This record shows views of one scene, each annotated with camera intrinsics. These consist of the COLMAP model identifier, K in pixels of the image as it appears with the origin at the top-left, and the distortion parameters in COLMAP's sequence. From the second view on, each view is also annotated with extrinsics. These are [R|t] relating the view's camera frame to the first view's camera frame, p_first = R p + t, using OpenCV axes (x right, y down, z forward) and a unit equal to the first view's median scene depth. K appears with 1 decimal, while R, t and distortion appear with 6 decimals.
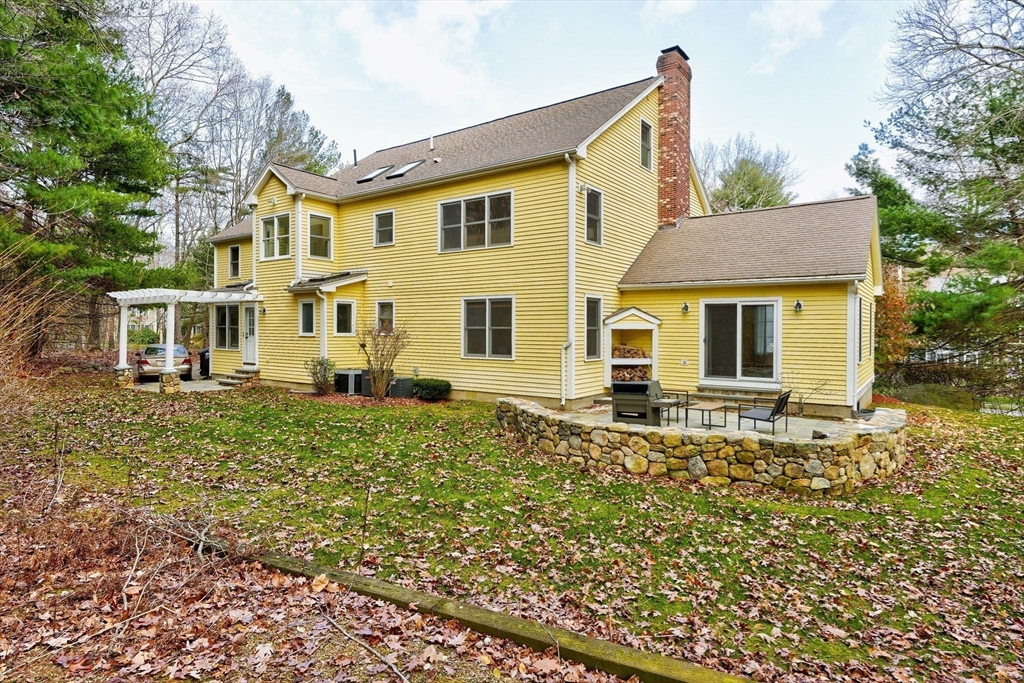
lens RADIAL K [[559.5, 0, 511.6], [0, 559.5, 336.8], [0, 0, 1]] dist [-0.002061, 0.001718]
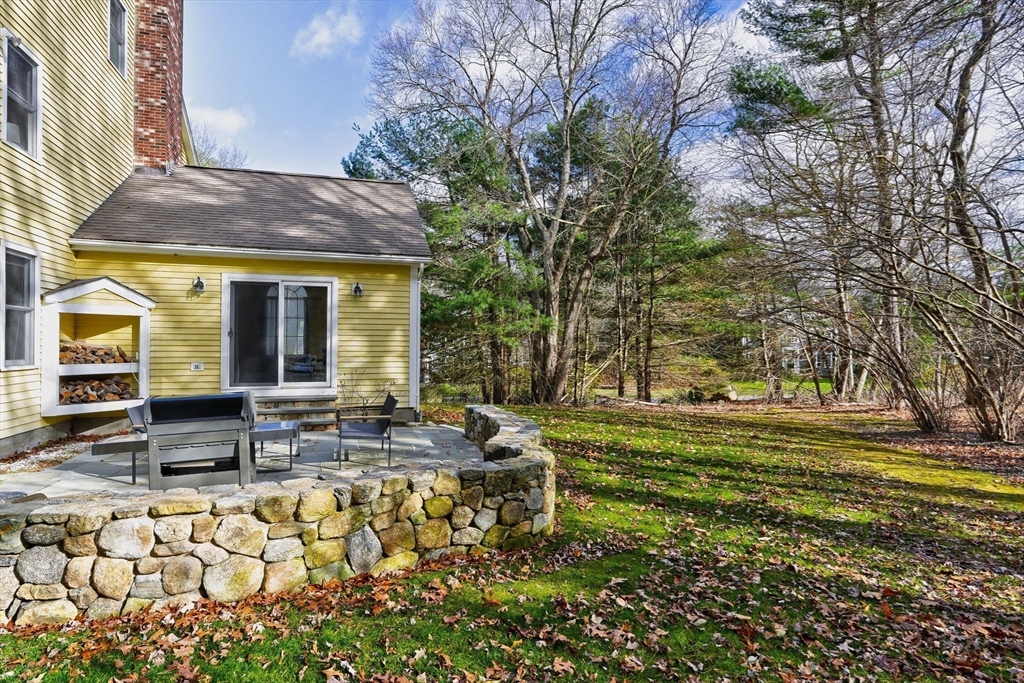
lens RADIAL K [[559.5, 0, 512.4], [0, 559.5, 334.6], [0, 0, 1]] dist [-0.002061, 0.001718]
pose [[0.596321, 0.011349, 0.802666, -0.000513], [0.010630, 0.999701, -0.022032, 0.029058], [-0.802675, 0.021670, 0.596022, 0.337963]]
